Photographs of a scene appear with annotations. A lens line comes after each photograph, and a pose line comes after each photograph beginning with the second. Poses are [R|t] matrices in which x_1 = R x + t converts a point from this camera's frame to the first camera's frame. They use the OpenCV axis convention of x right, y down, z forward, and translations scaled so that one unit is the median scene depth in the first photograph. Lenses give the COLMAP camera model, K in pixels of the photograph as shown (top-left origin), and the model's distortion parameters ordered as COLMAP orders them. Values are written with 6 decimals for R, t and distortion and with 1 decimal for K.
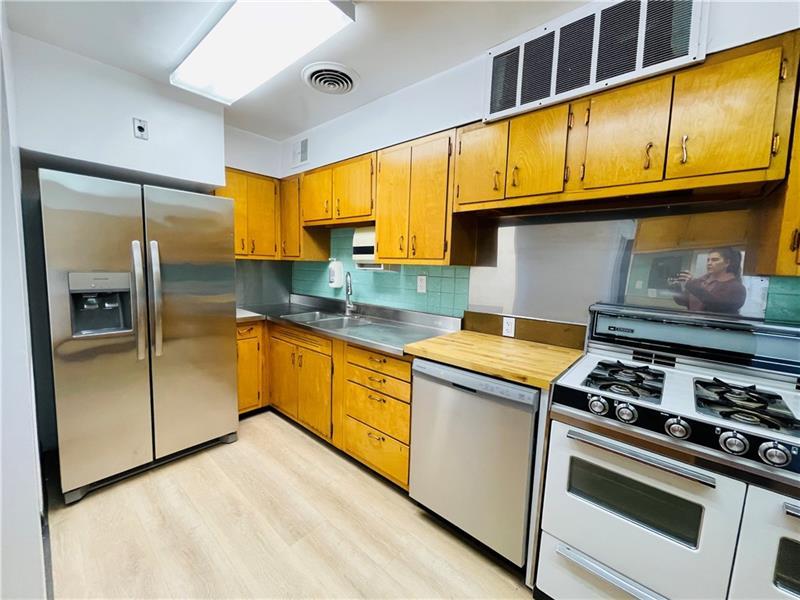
lens RADIAL K [[320.6, 0, 397.9], [0, 320.6, 293.9], [0, 0, 1]] dist [-0.001700, -0.000497]
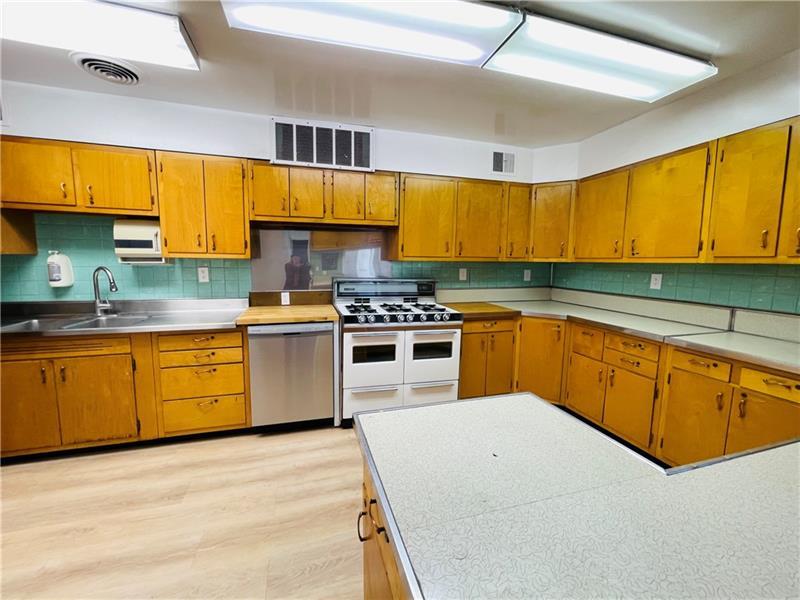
lens RADIAL K [[320.6, 0, 396.0], [0, 320.6, 297.3], [0, 0, 1]] dist [-0.001700, -0.000497]
pose [[0.522995, -0.119138, 0.843969, -0.688878], [0.079580, 0.992683, 0.090816, 0.000865], [-0.848613, 0.019666, 0.528649, -0.249622]]
